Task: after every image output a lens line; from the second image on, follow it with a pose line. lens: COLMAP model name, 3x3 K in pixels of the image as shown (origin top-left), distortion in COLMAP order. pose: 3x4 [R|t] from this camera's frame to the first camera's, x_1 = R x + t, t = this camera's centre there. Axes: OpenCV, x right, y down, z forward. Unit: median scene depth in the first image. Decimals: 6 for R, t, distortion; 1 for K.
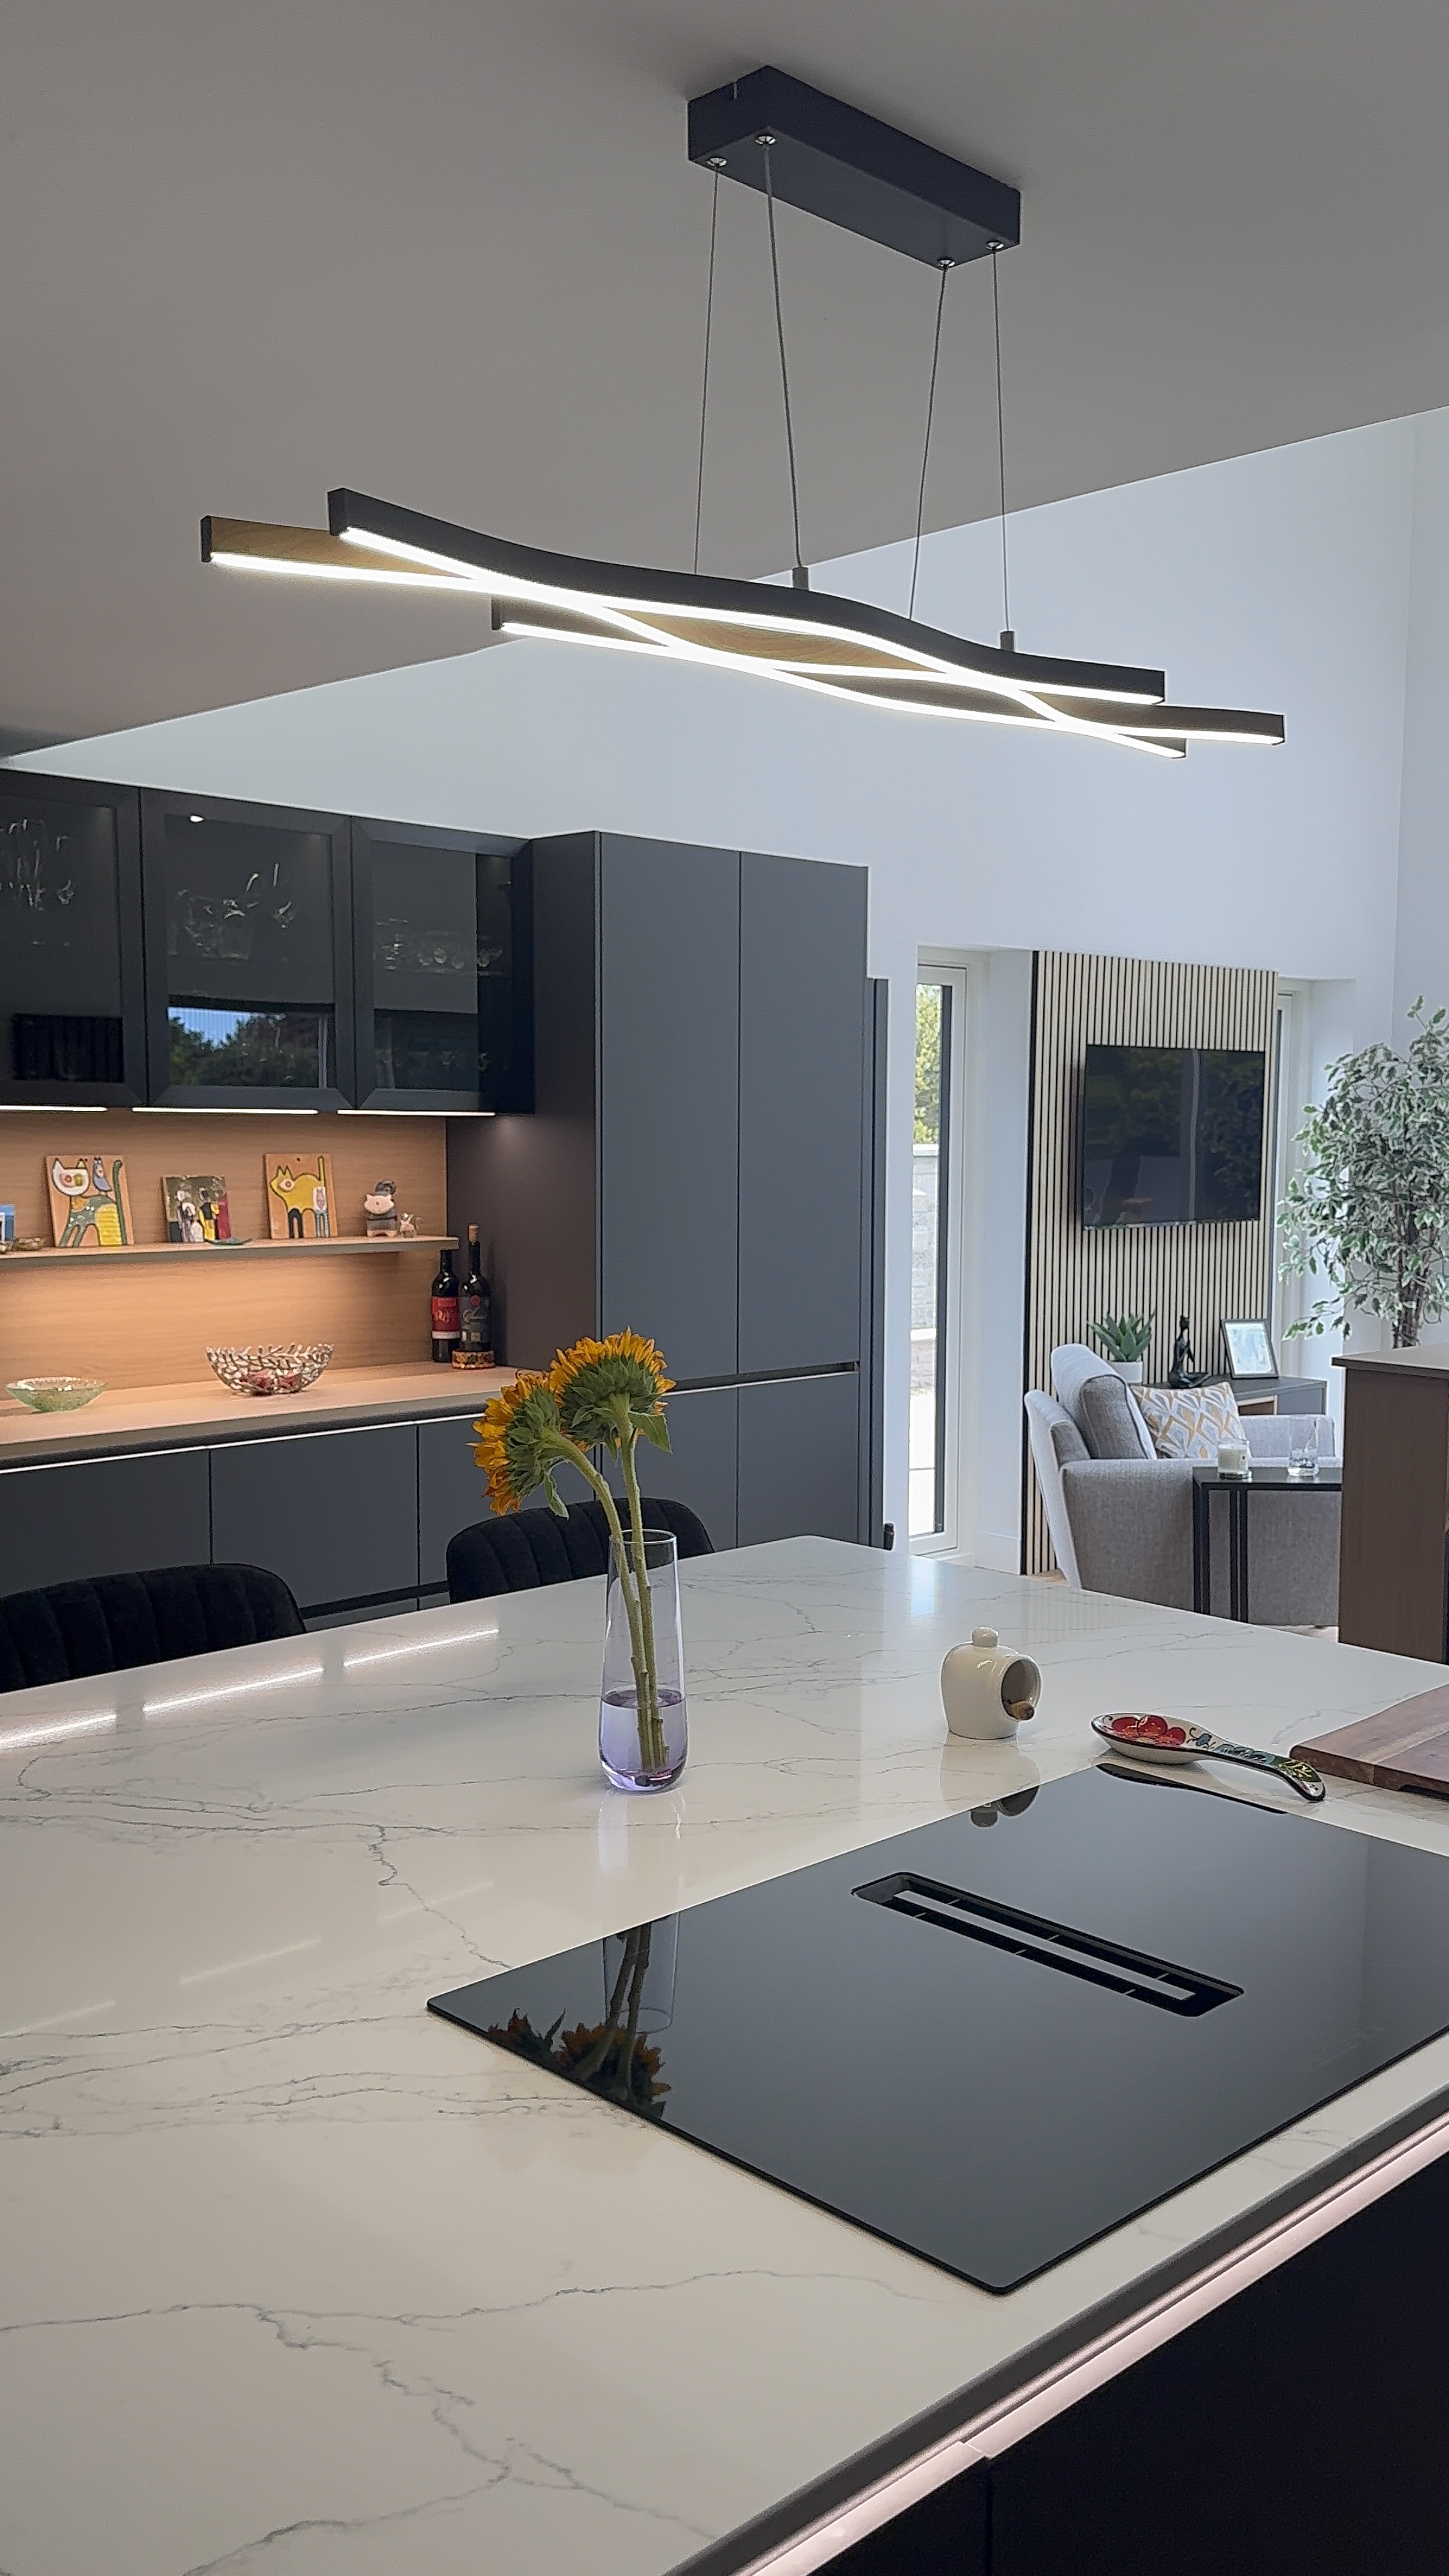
lens RADIAL K [[2142.0, 0, 770.2], [0, 2142.0, 1281.1], [0, 0, 1]] dist [0.014919, -0.004120]
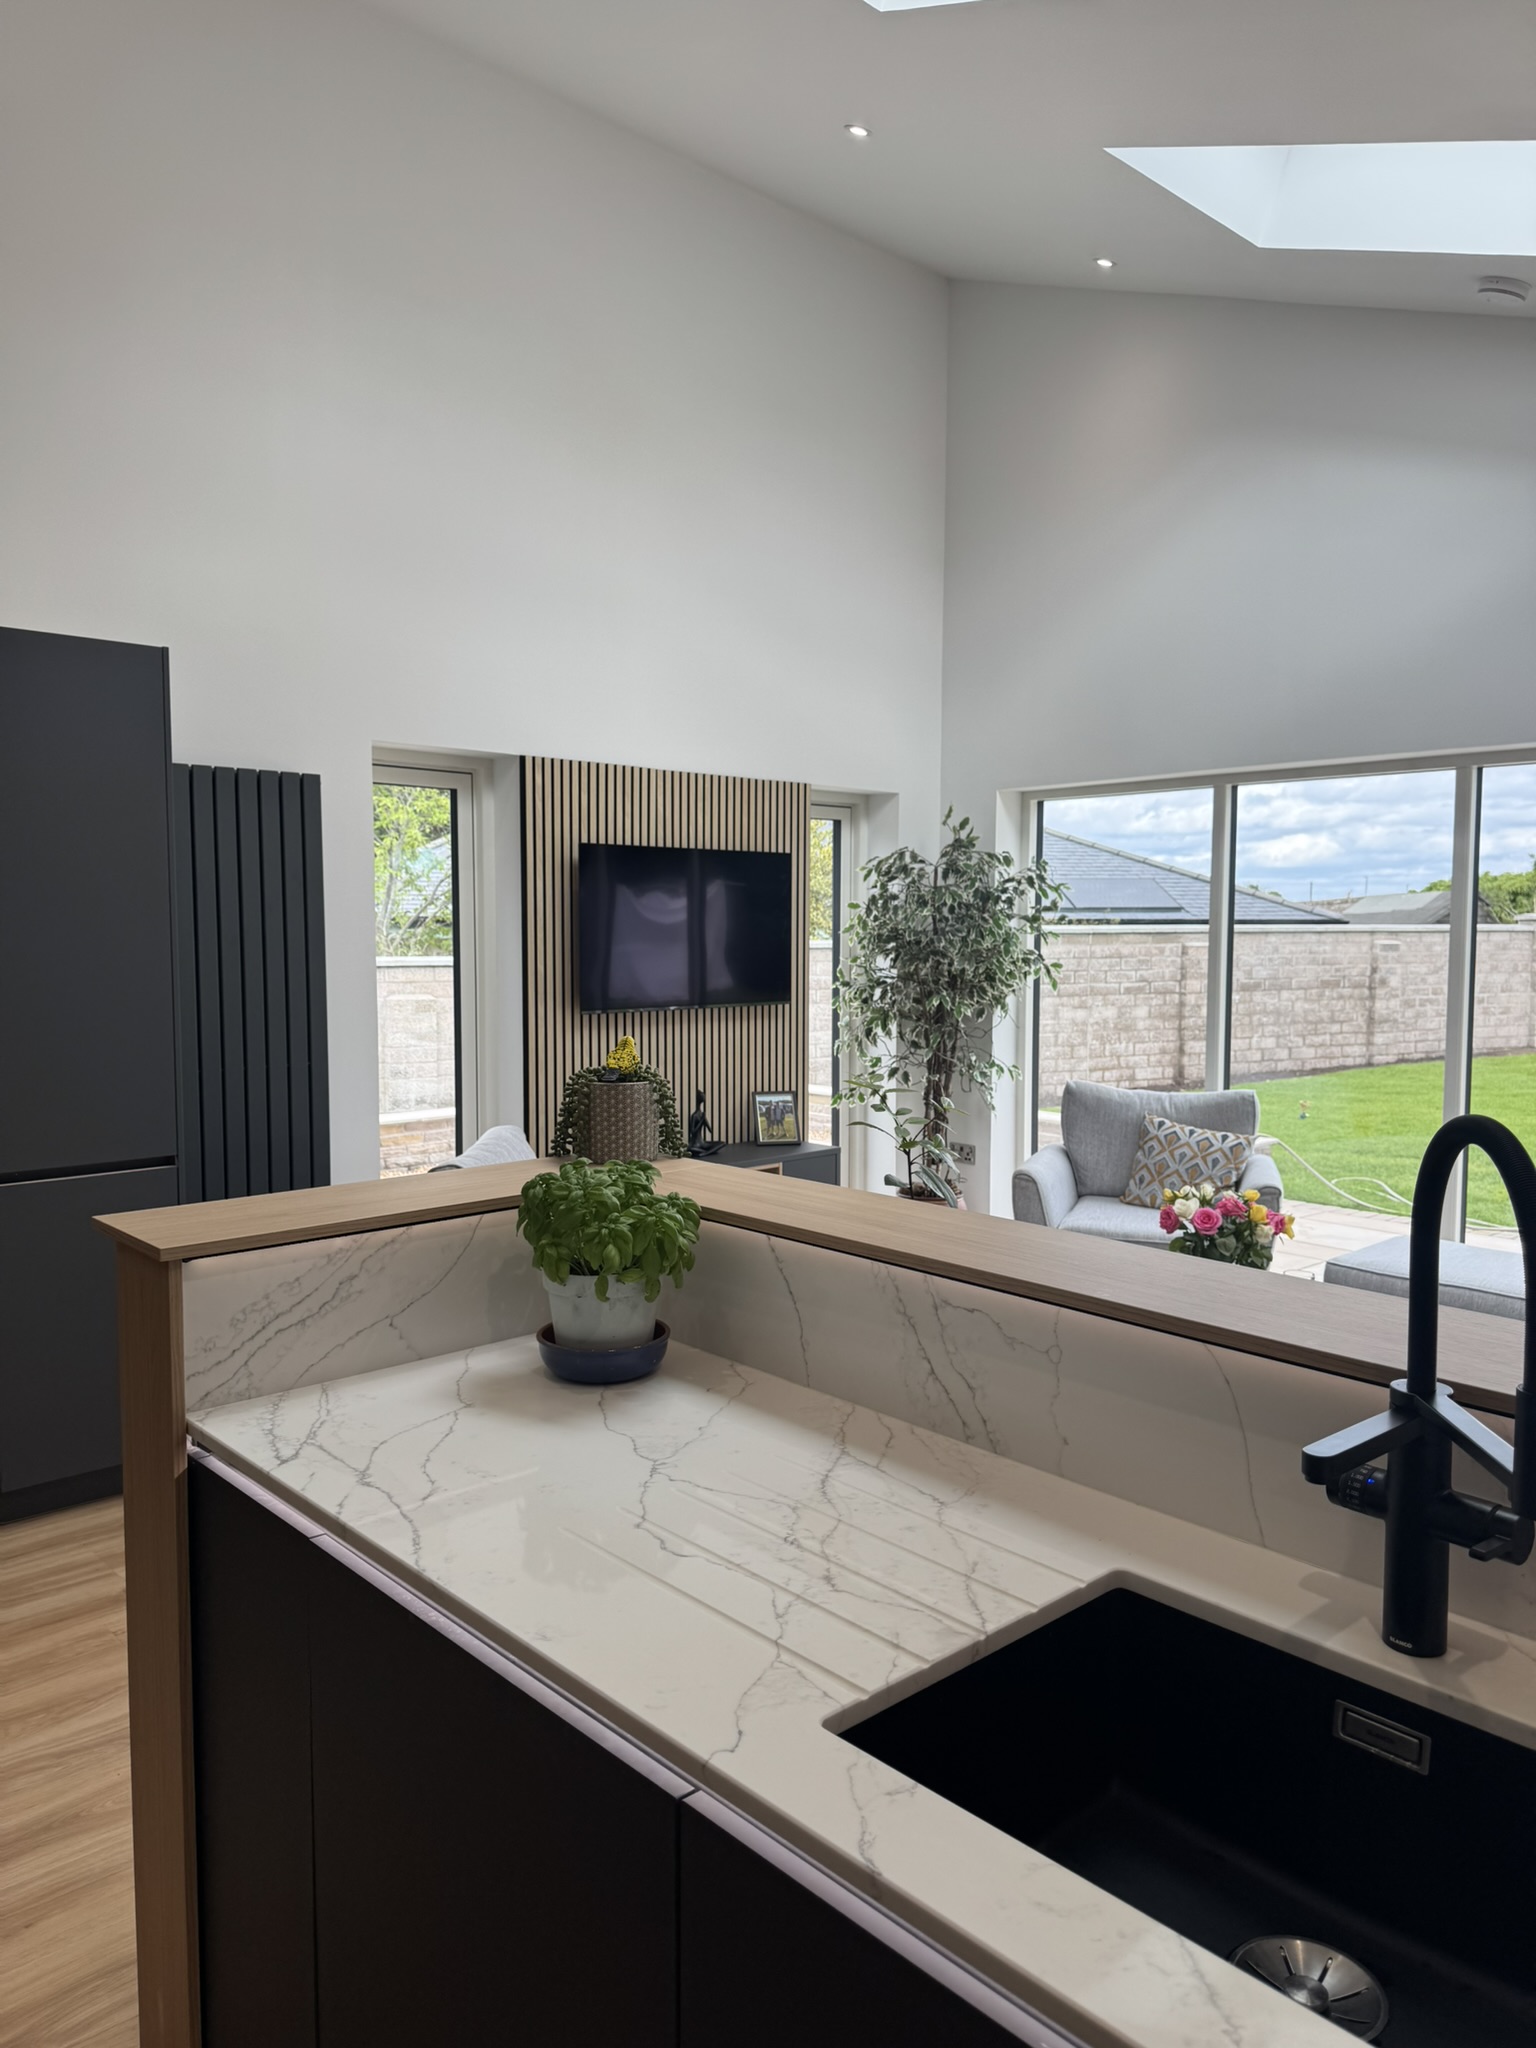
lens RADIAL K [[1461.6, 0, 768.0], [0, 1461.6, 1024.0], [0, 0, 1]] dist [0.065402, 0.000924]
pose [[0.999749, -0.000240, -0.022423, 0.349745], [0.000077, 0.999973, -0.007291, -0.017984], [0.022424, 0.007287, 0.999722, 0.346595]]
